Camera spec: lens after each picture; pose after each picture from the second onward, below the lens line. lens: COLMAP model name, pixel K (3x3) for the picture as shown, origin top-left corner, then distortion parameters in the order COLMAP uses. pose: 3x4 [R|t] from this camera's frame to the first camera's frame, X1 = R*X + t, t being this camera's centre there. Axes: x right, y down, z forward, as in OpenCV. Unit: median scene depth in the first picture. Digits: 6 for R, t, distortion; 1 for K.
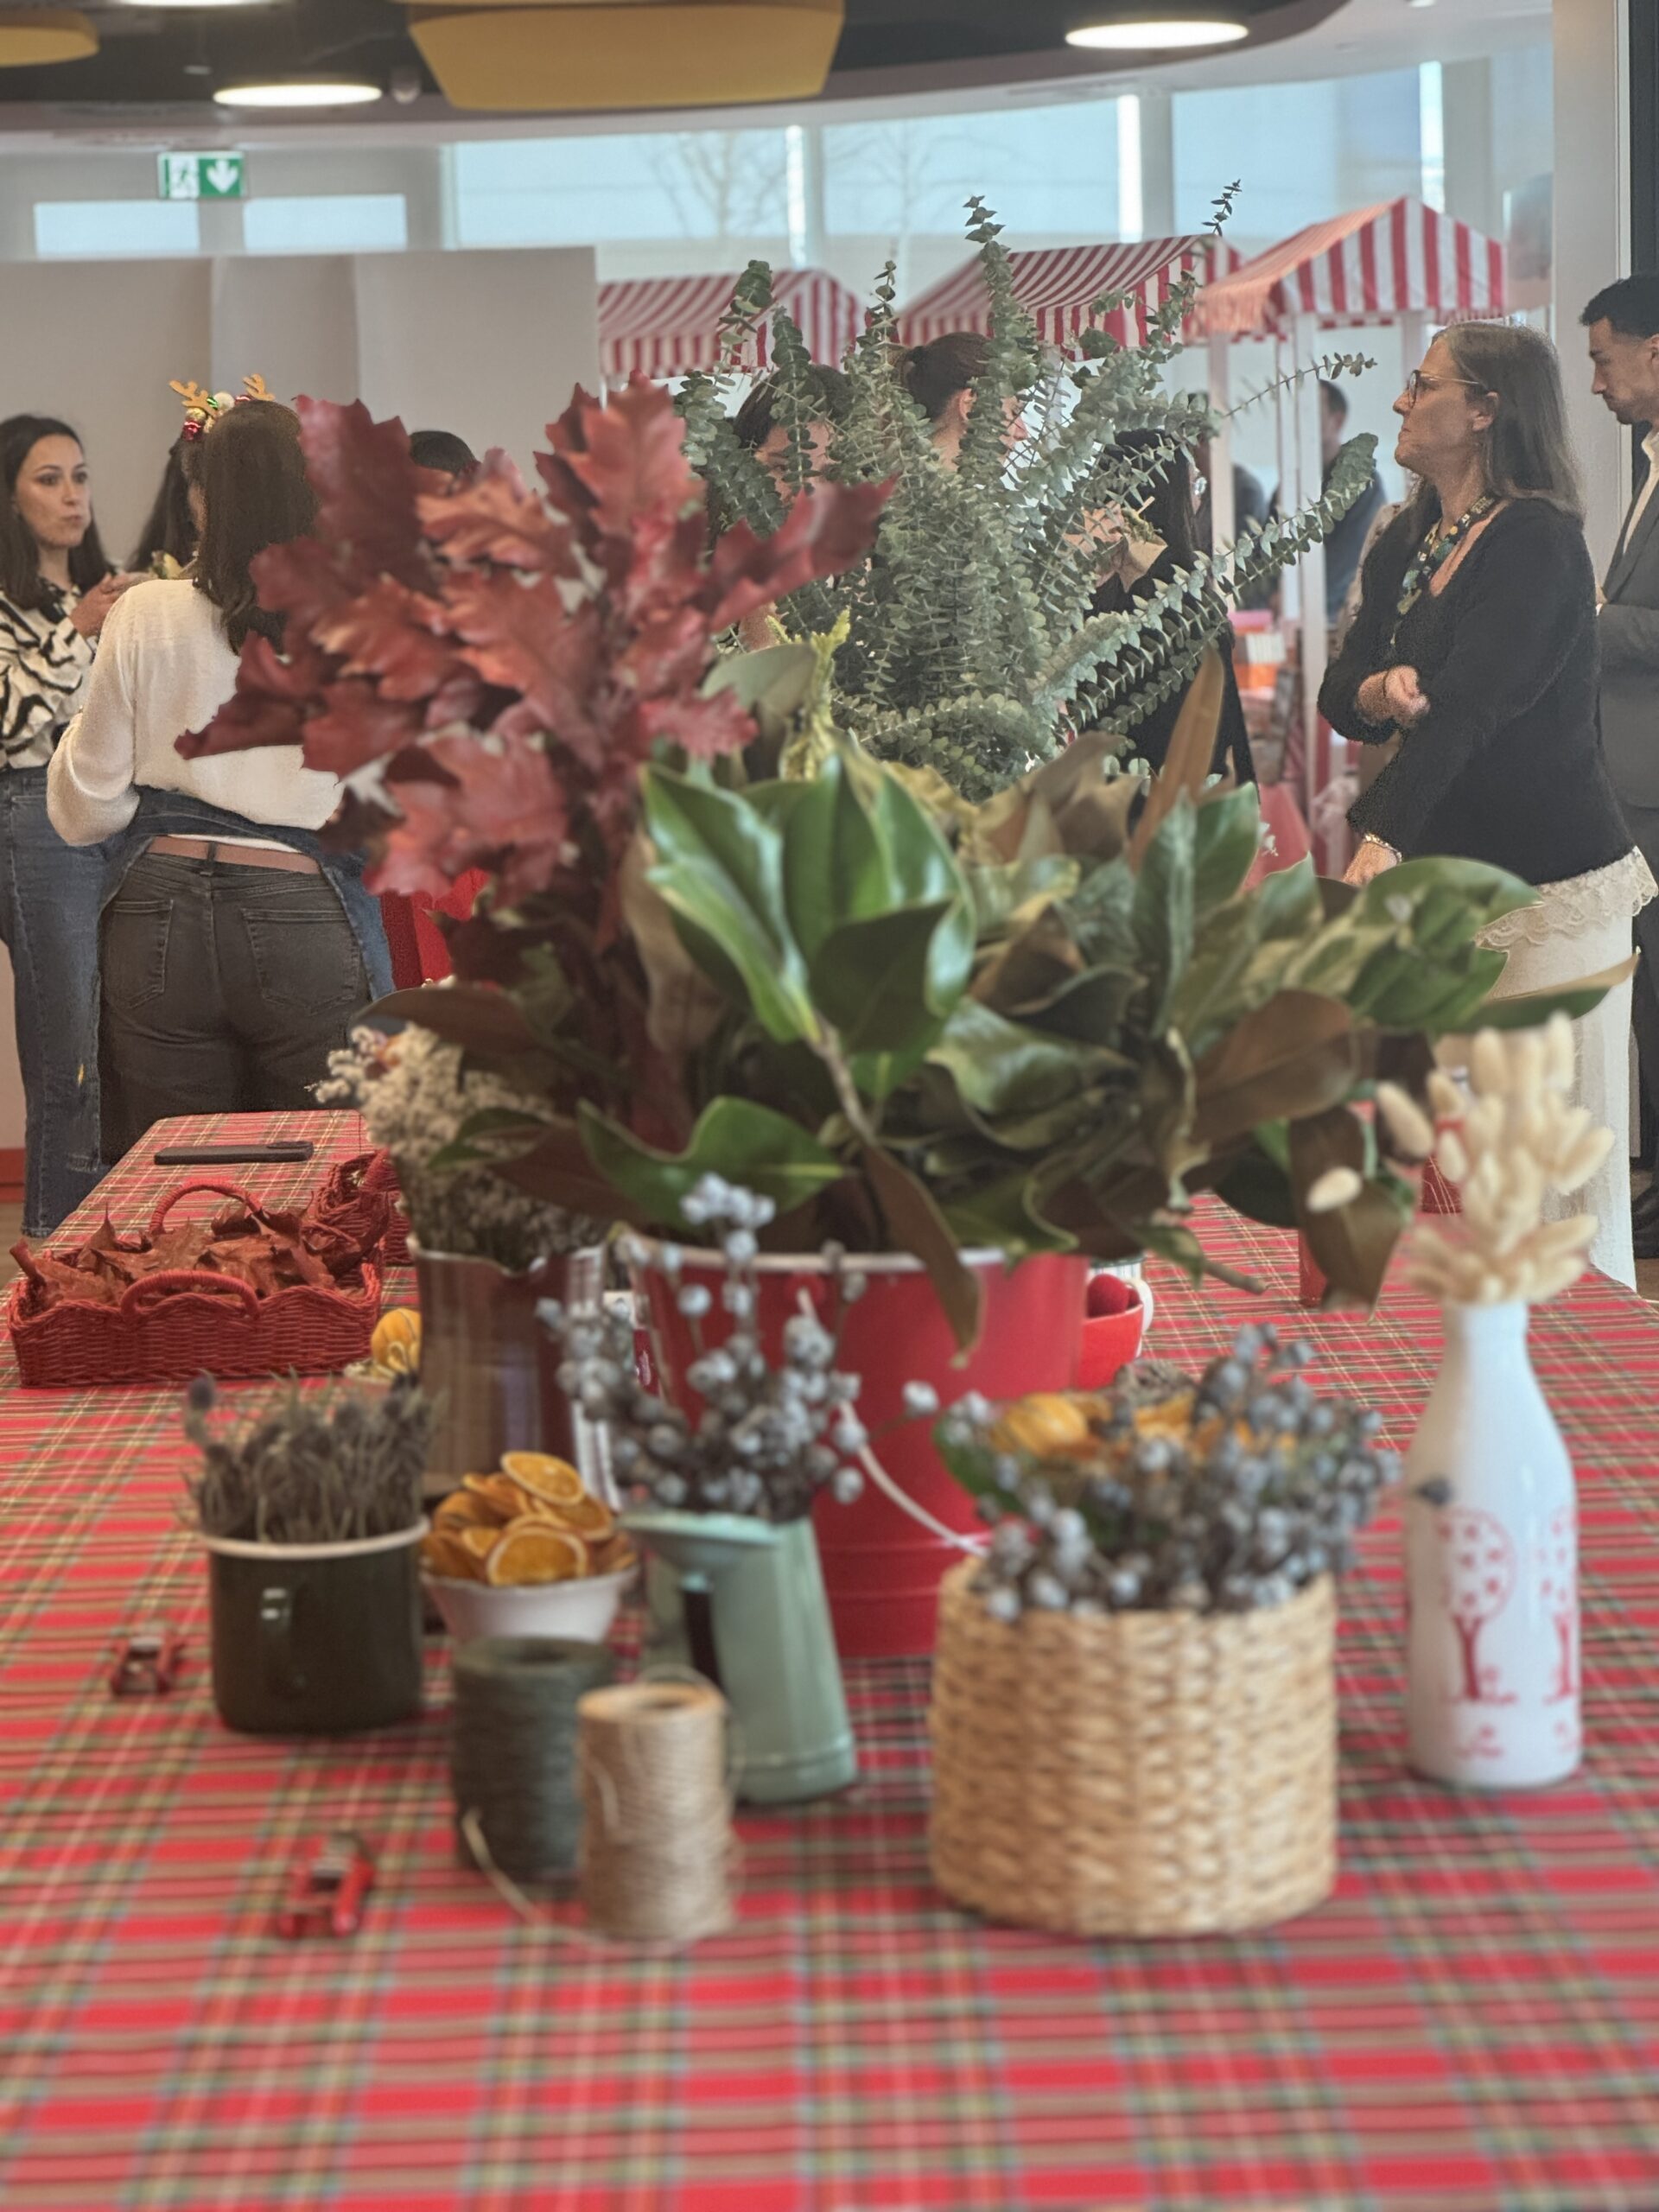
lens RADIAL K [[6072.3, 0, 829.5], [0, 6072.3, 1106.0], [0, 0, 1]] dist [-0.114711, 10.142138]
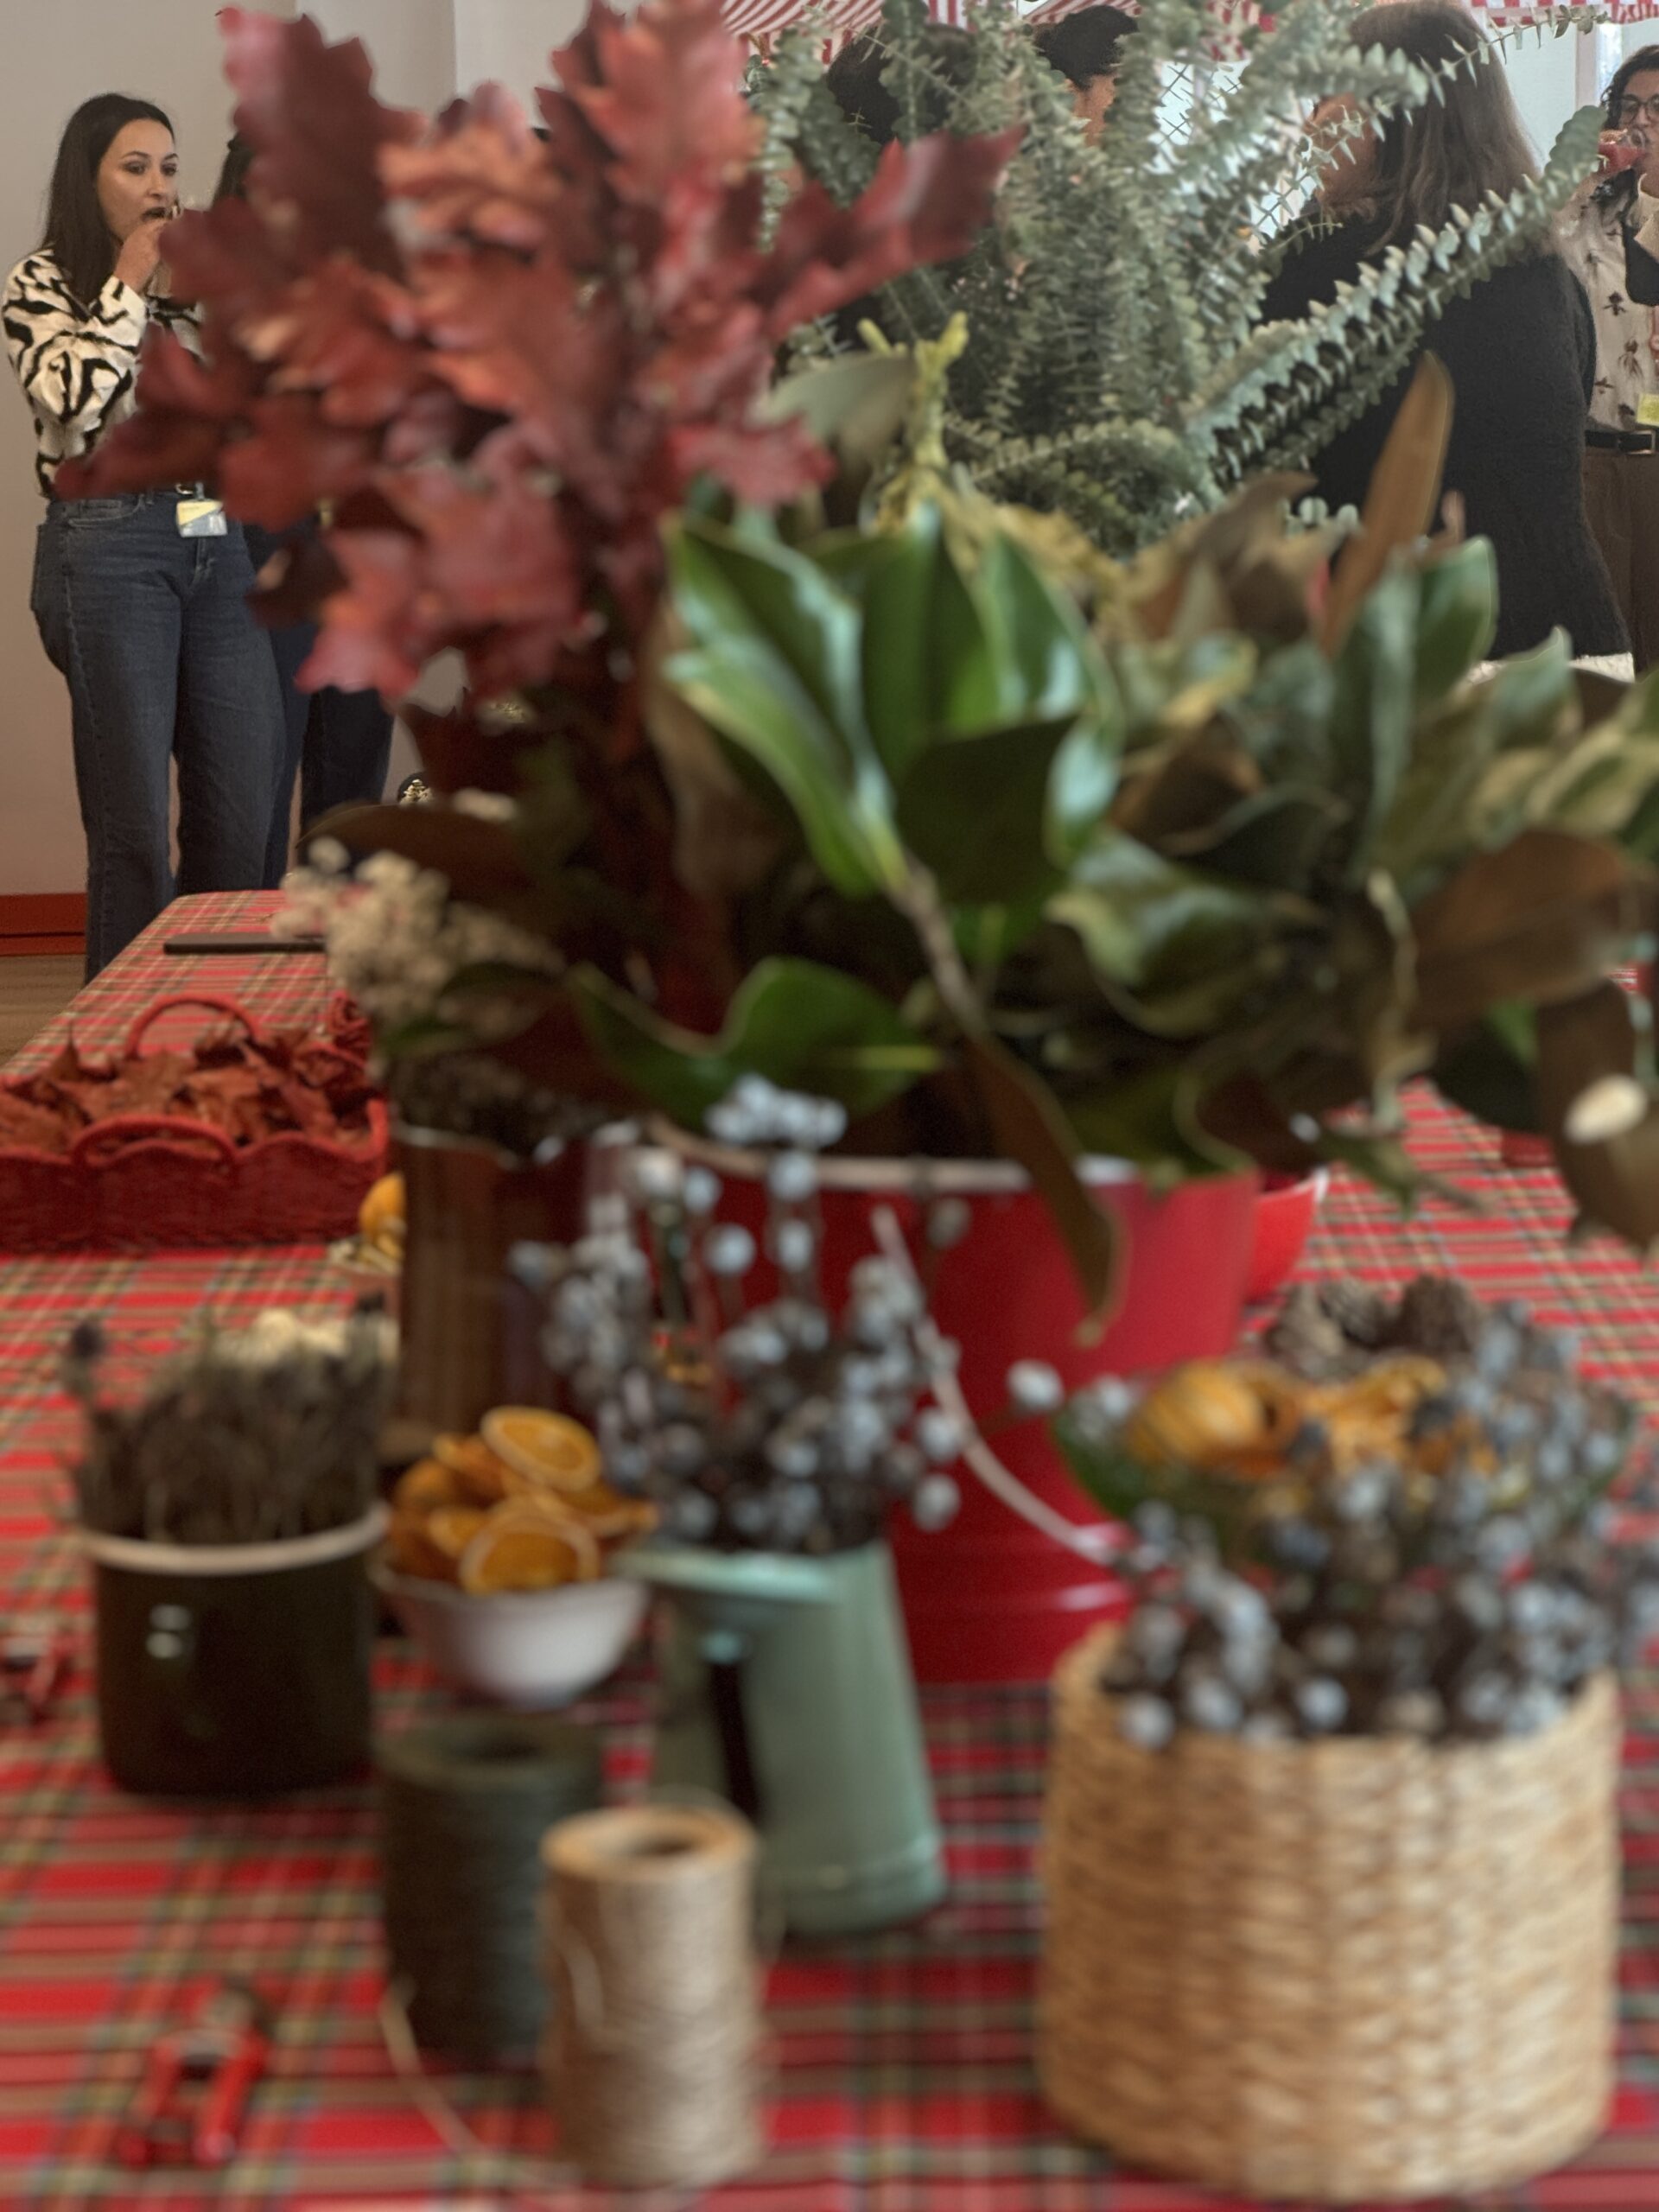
lens RADIAL K [[6072.3, 0, 829.5], [0, 6072.3, 1106.0], [0, 0, 1]] dist [-0.114711, 10.142138]
pose [[0.999702, 0.012513, -0.020980, 0.004737], [-0.011546, 0.998892, 0.045622, -0.017467], [0.021528, -0.045366, 0.998738, 0.248044]]
